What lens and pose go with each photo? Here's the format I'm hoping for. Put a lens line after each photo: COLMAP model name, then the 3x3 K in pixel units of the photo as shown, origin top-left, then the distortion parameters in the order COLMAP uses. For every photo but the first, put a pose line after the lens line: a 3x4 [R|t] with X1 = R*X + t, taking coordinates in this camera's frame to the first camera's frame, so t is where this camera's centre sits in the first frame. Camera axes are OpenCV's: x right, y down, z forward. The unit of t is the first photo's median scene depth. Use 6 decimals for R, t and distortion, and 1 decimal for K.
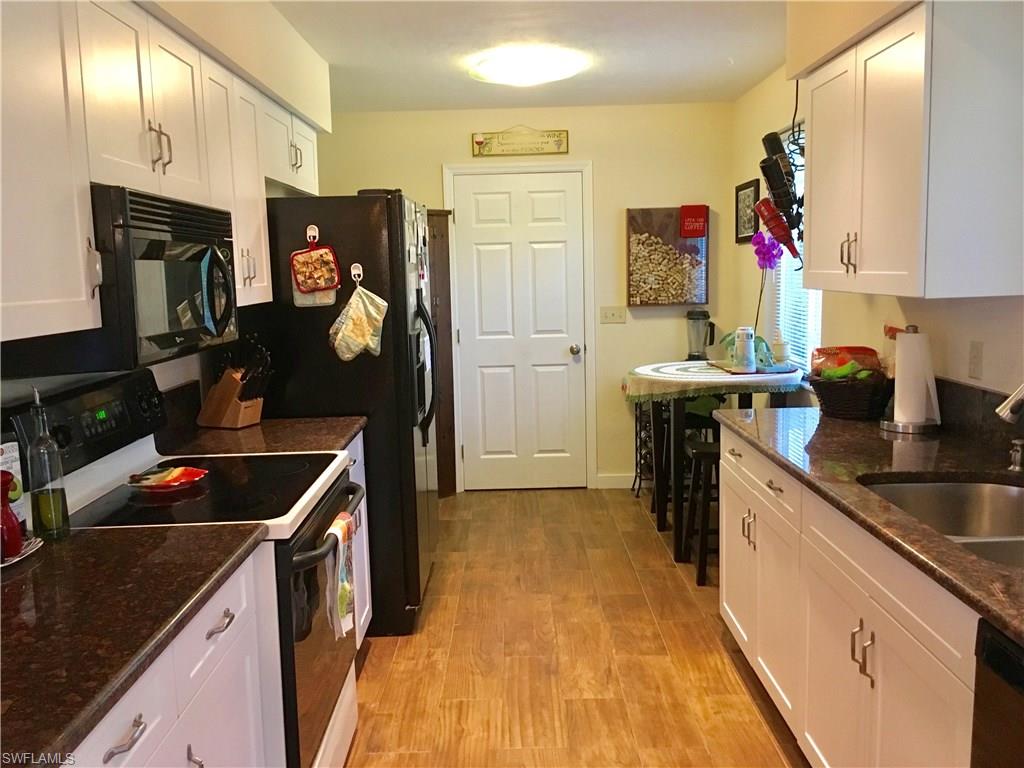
lens RADIAL K [[882.5, 0, 514.4], [0, 882.5, 378.9], [0, 0, 1]] dist [0.069952, -0.081690]
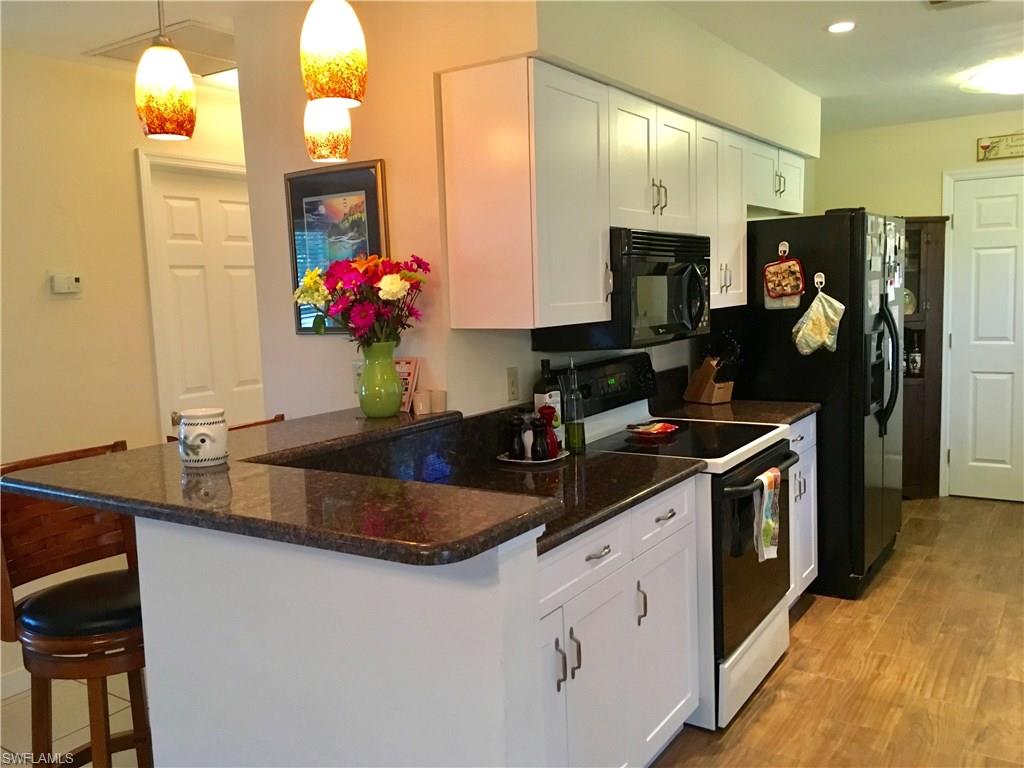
lens RADIAL K [[882.5, 0, 511.4], [0, 882.5, 382.7], [0, 0, 1]] dist [0.069952, -0.081690]
pose [[0.834675, 0.058966, -0.547578, 0.137560], [-0.058988, 0.998104, 0.017564, 0.019281], [0.547575, 0.017640, 0.836571, -0.214708]]
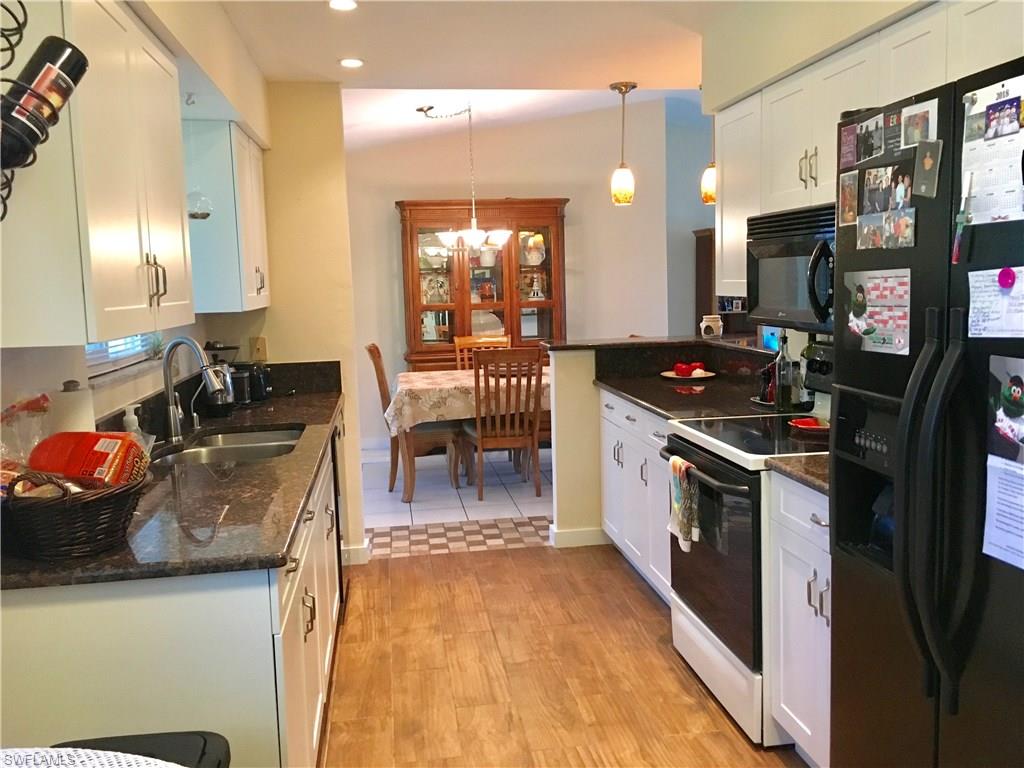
lens RADIAL K [[882.5, 0, 512.3], [0, 882.5, 381.8], [0, 0, 1]] dist [0.069952, -0.081690]
pose [[-0.988499, 0.070581, -0.133746, 0.155439], [0.036459, 0.969544, 0.242189, -0.197403], [0.146767, 0.234528, -0.960966, 1.560627]]
